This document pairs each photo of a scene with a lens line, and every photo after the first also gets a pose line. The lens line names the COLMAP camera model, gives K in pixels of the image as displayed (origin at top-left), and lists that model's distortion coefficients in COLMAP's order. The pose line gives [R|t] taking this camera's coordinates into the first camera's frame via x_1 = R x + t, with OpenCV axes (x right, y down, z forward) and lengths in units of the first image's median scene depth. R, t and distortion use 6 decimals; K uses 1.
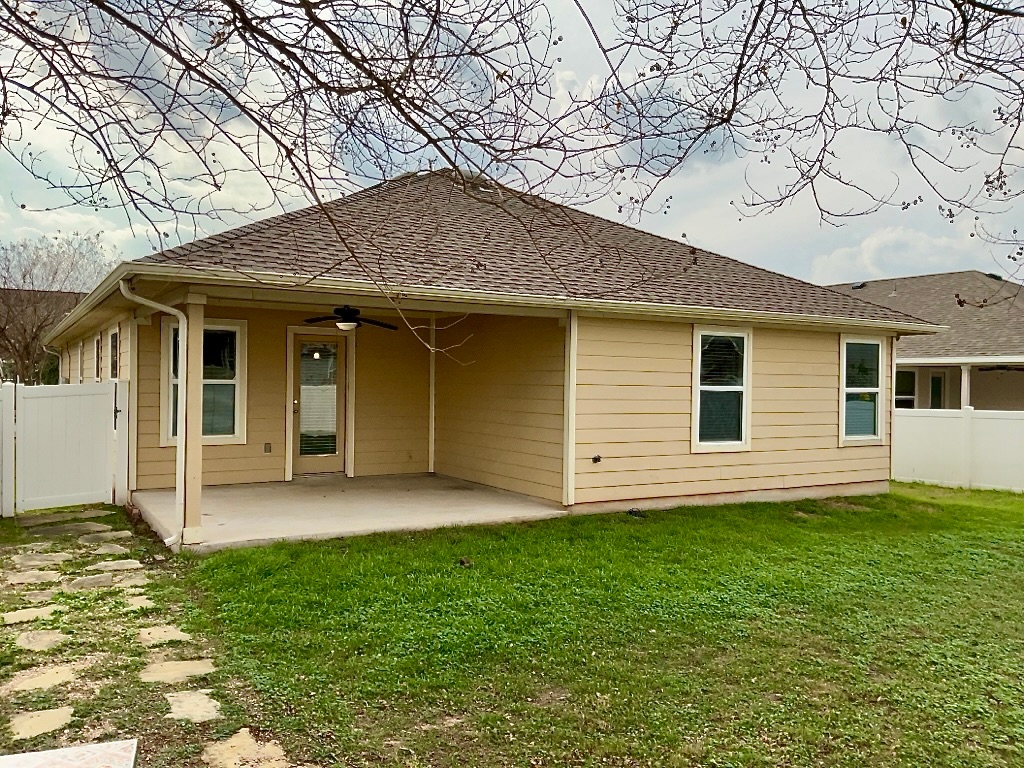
lens RADIAL K [[823.3, 0, 513.9], [0, 823.3, 383.2], [0, 0, 1]] dist [0.074027, -0.113047]
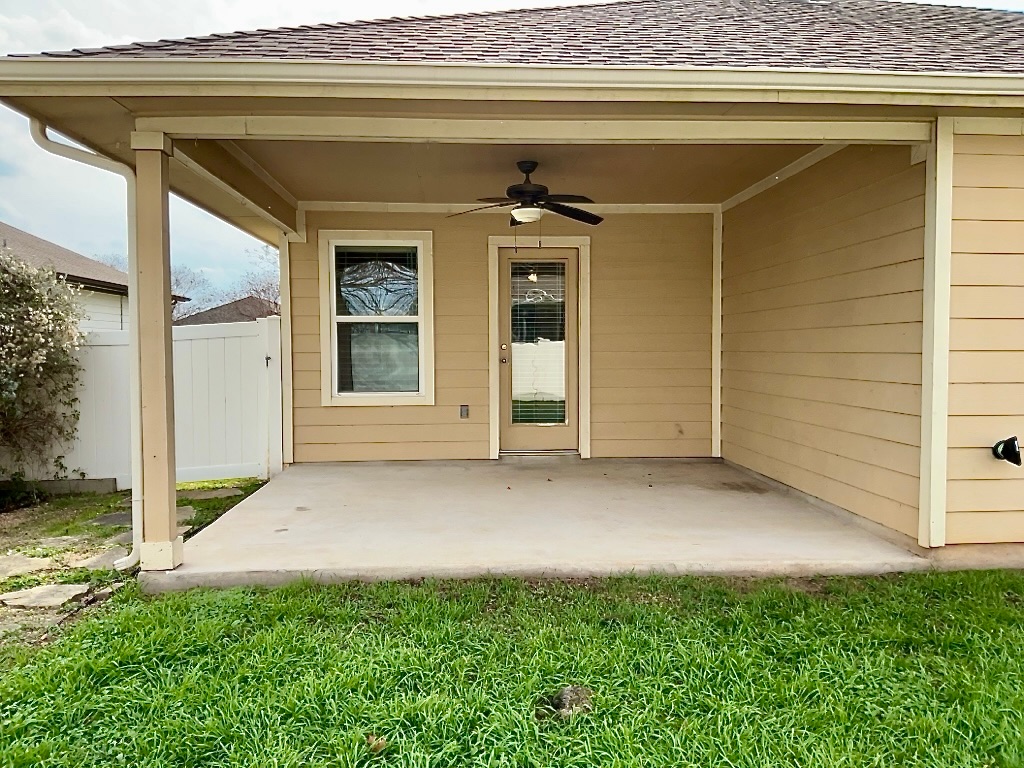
lens RADIAL K [[823.3, 0, 502.4], [0, 823.3, 382.7], [0, 0, 1]] dist [0.074027, -0.113047]
pose [[0.879311, 0.004001, -0.476231, 0.068519], [0.013198, 0.999376, 0.032765, 0.032602], [0.476065, -0.035096, 0.878709, 0.421396]]
